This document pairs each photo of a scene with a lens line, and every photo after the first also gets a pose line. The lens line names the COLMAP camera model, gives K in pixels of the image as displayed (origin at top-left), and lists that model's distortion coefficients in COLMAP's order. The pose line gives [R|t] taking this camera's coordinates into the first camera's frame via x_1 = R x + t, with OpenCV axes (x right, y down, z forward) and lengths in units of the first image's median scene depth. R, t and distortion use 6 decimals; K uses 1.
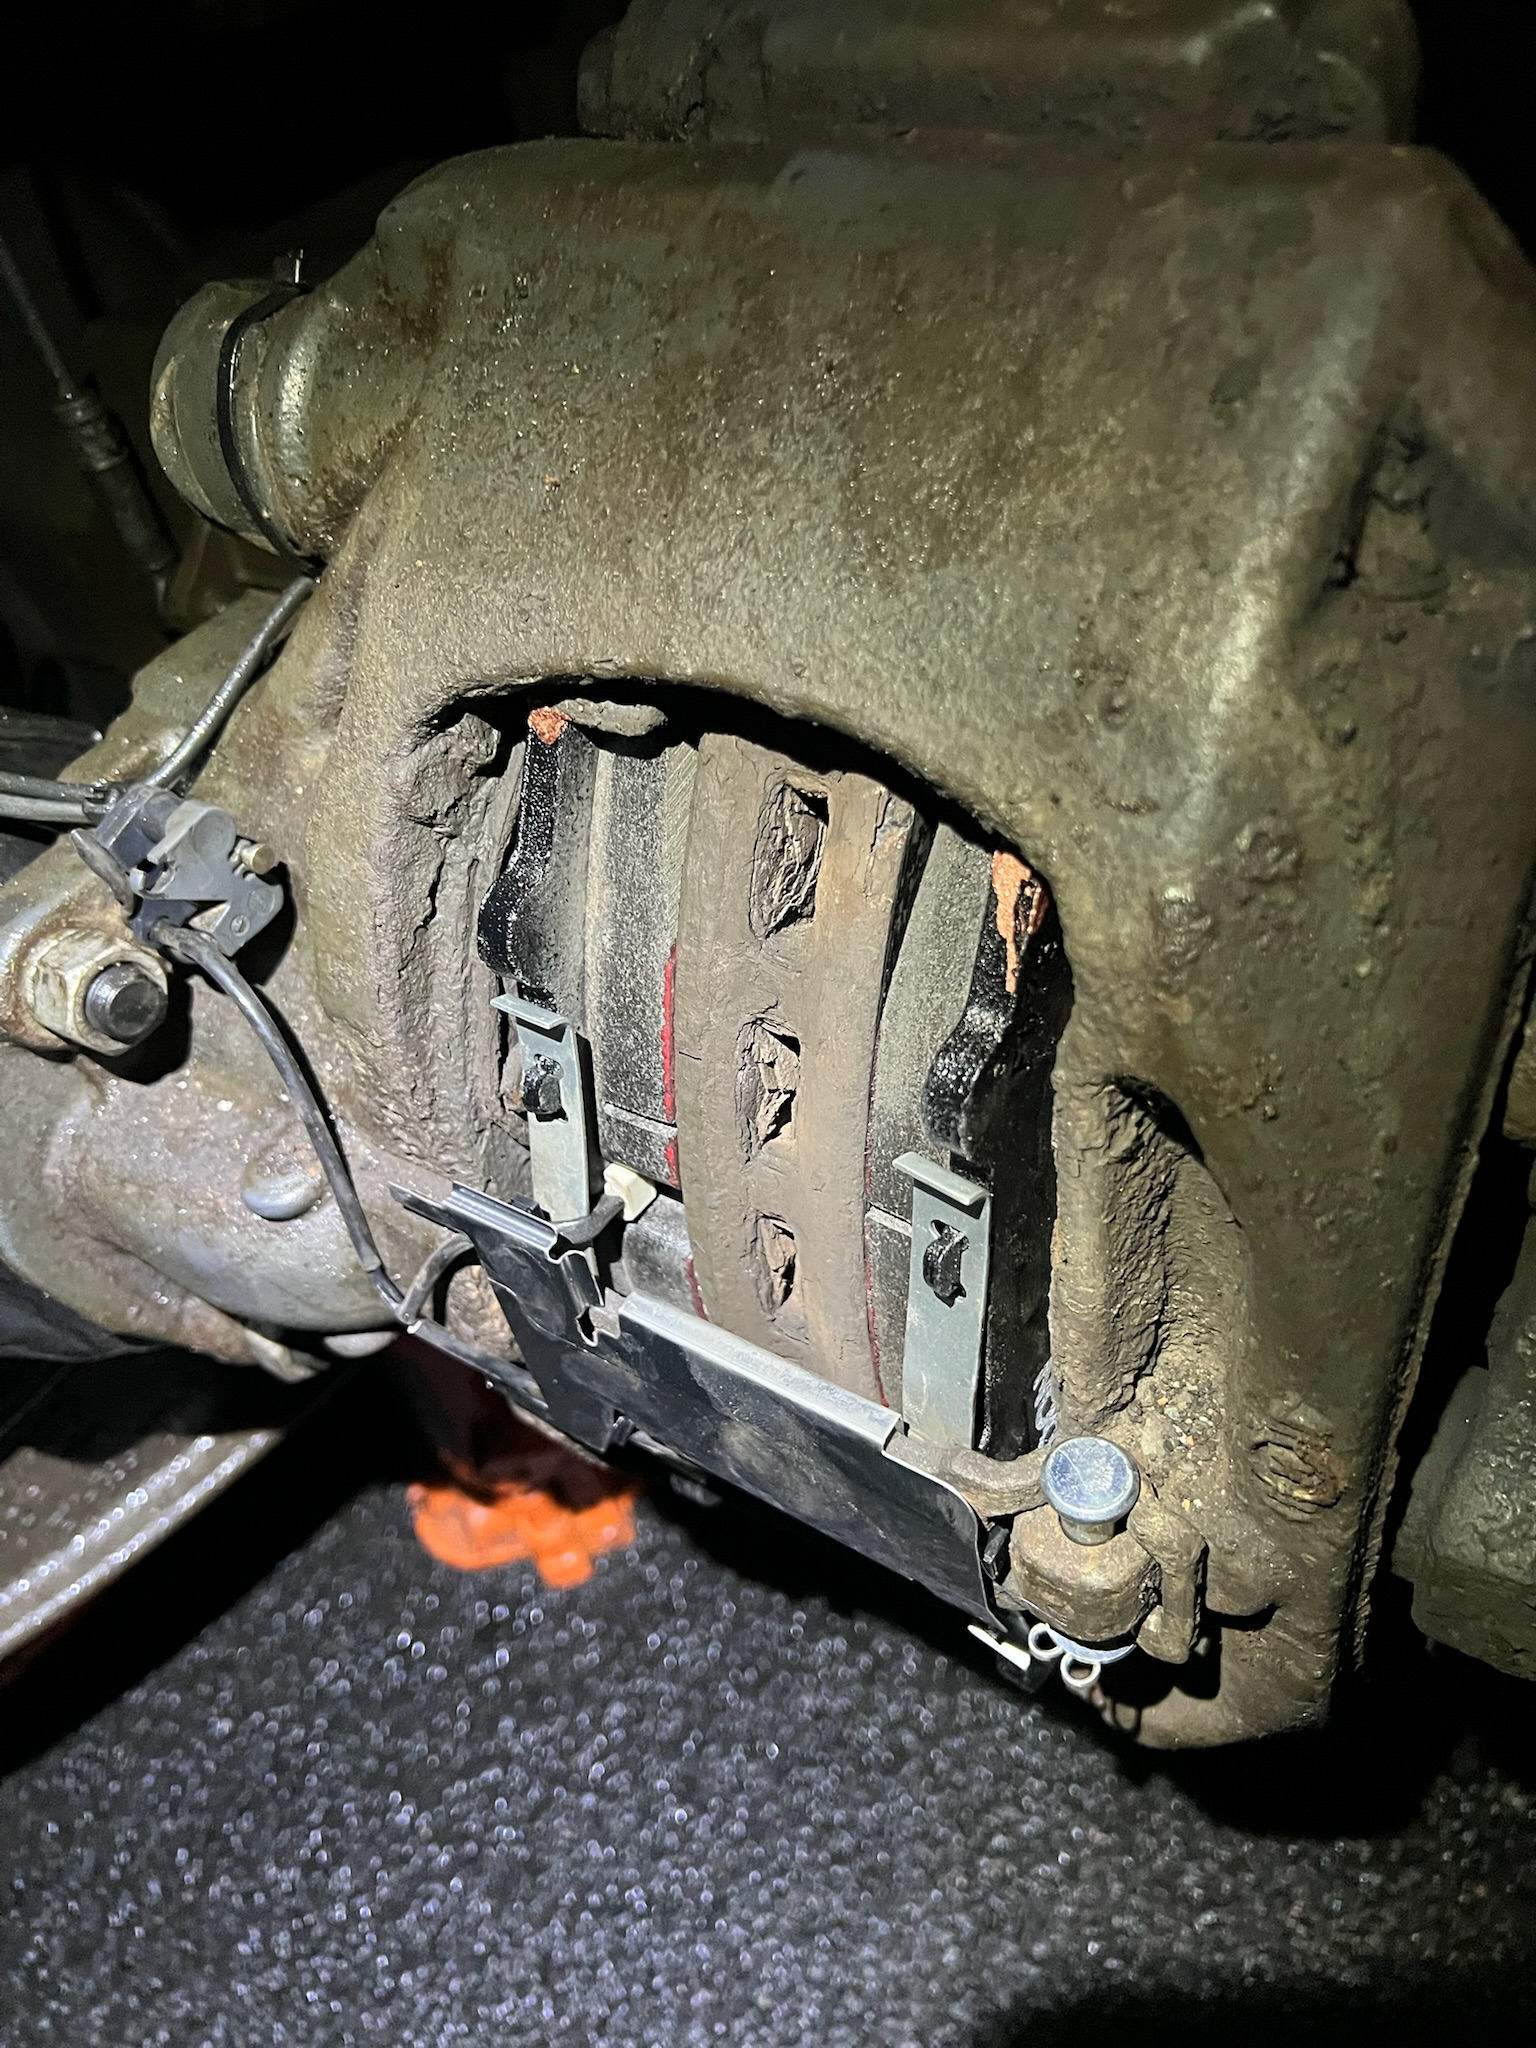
lens RADIAL K [[1563.4, 0, 768.0], [0, 1563.4, 1024.0], [0, 0, 1]] dist [0.125576, -0.261691]
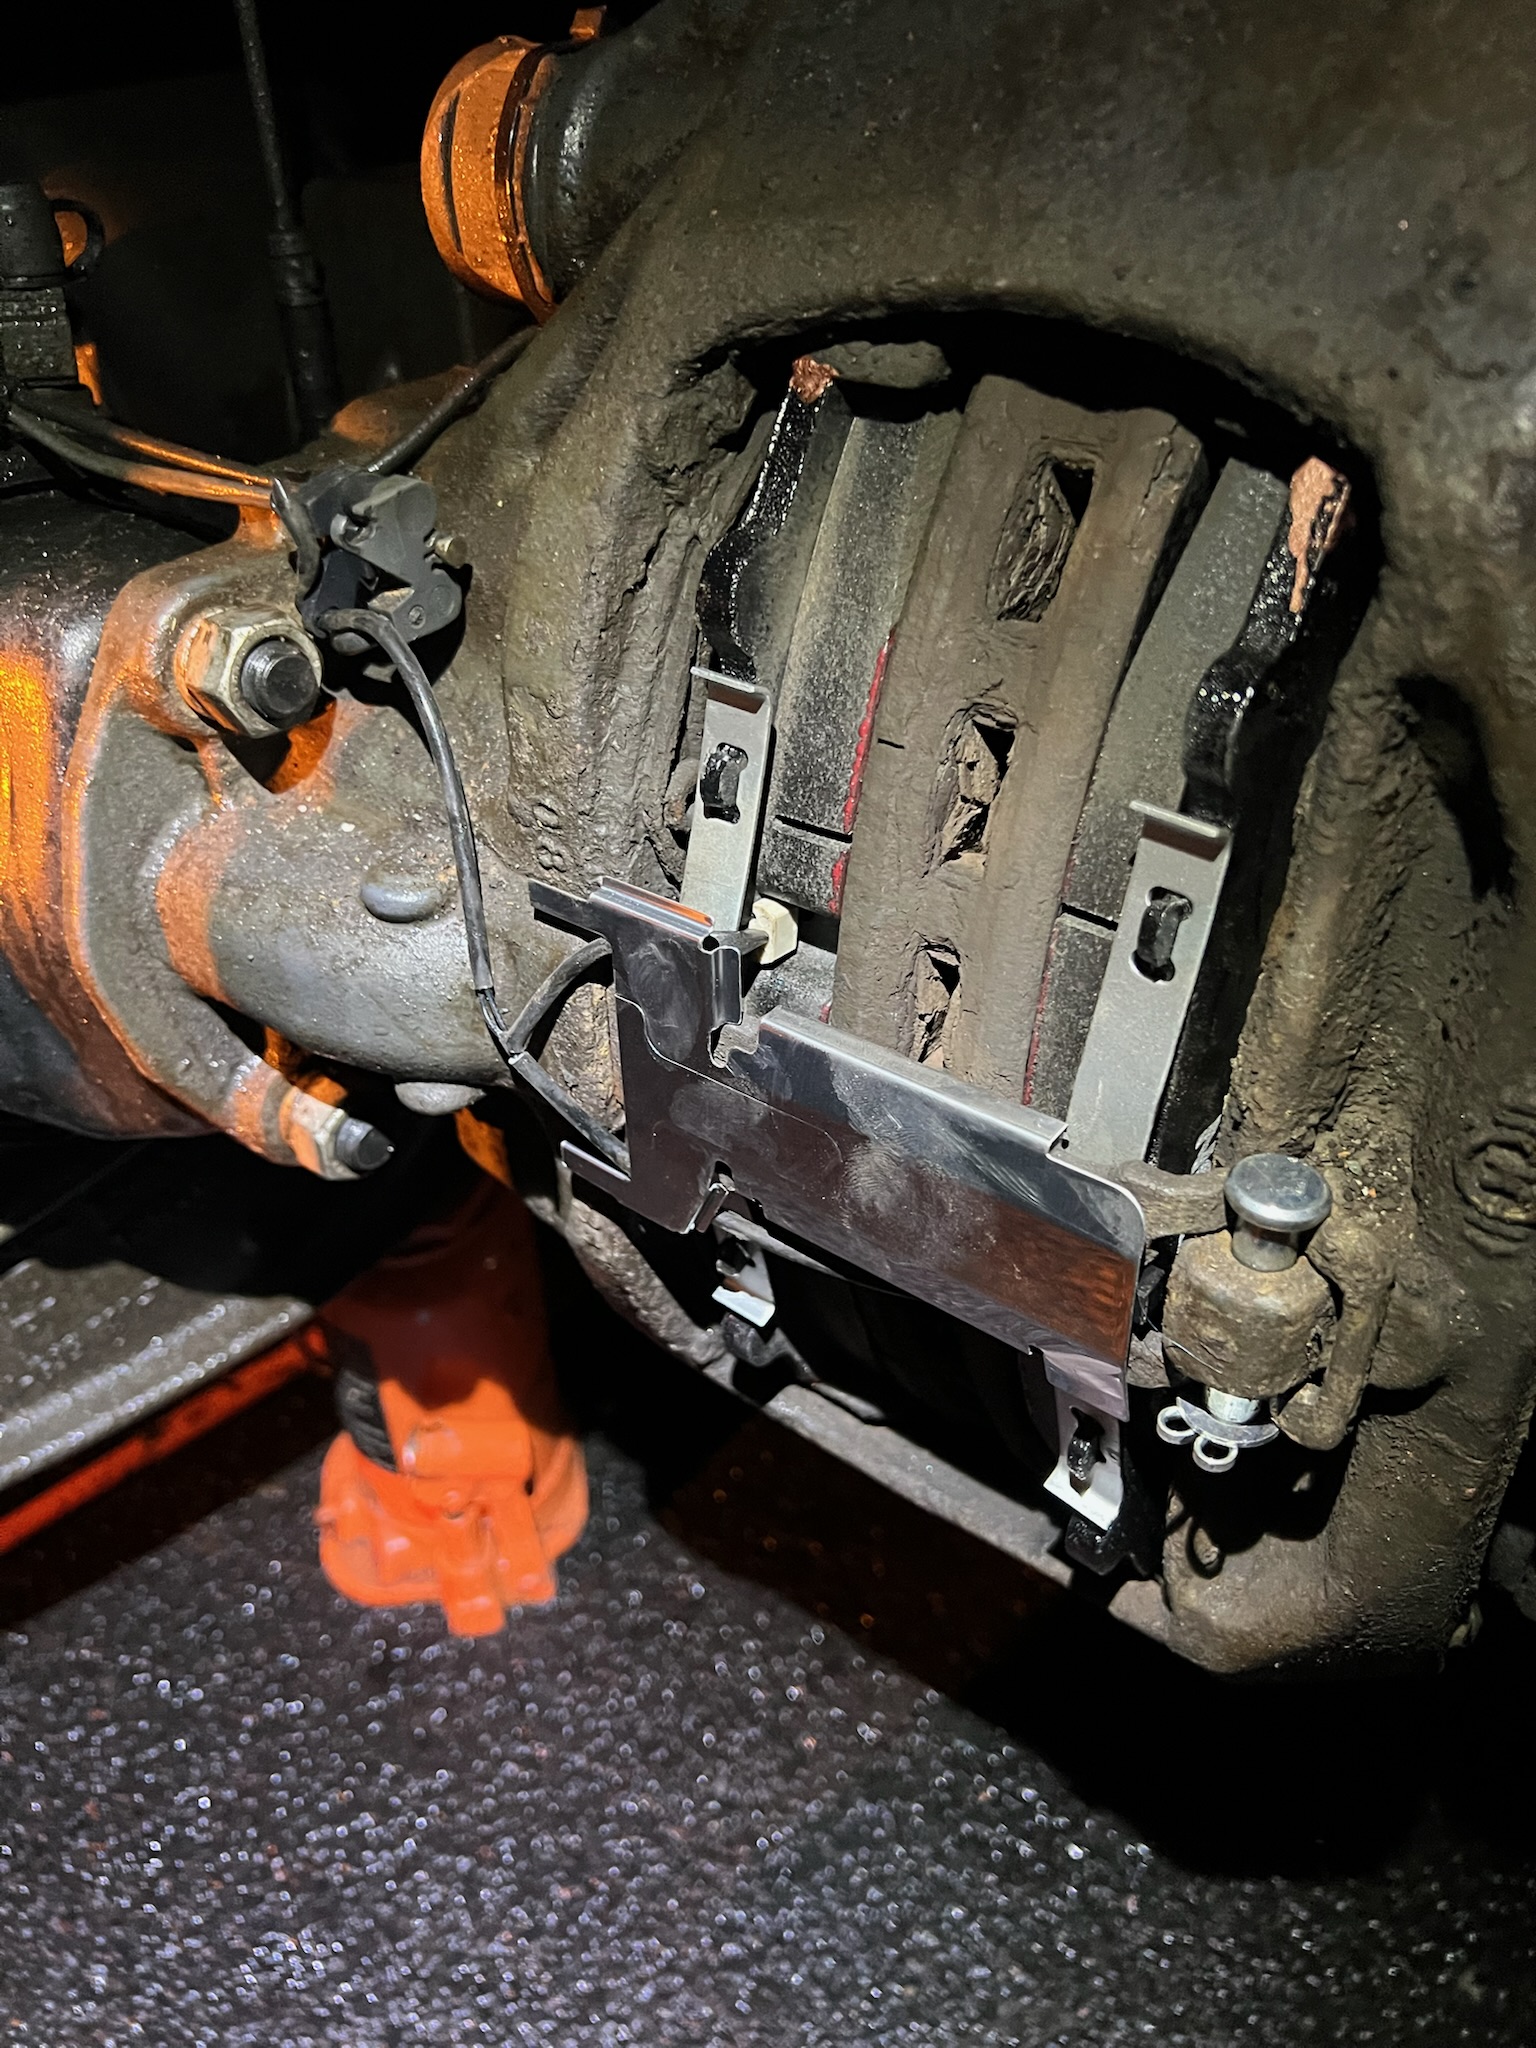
lens RADIAL K [[1548.0, 0, 761.8], [0, 1548.0, 1012.7], [0, 0, 1]] dist [0.114923, -0.204600]
pose [[0.986934, 0.157832, 0.032410, -0.131009], [-0.150477, 0.974780, -0.164804, 0.345567], [-0.057604, 0.157774, 0.985794, 0.078151]]
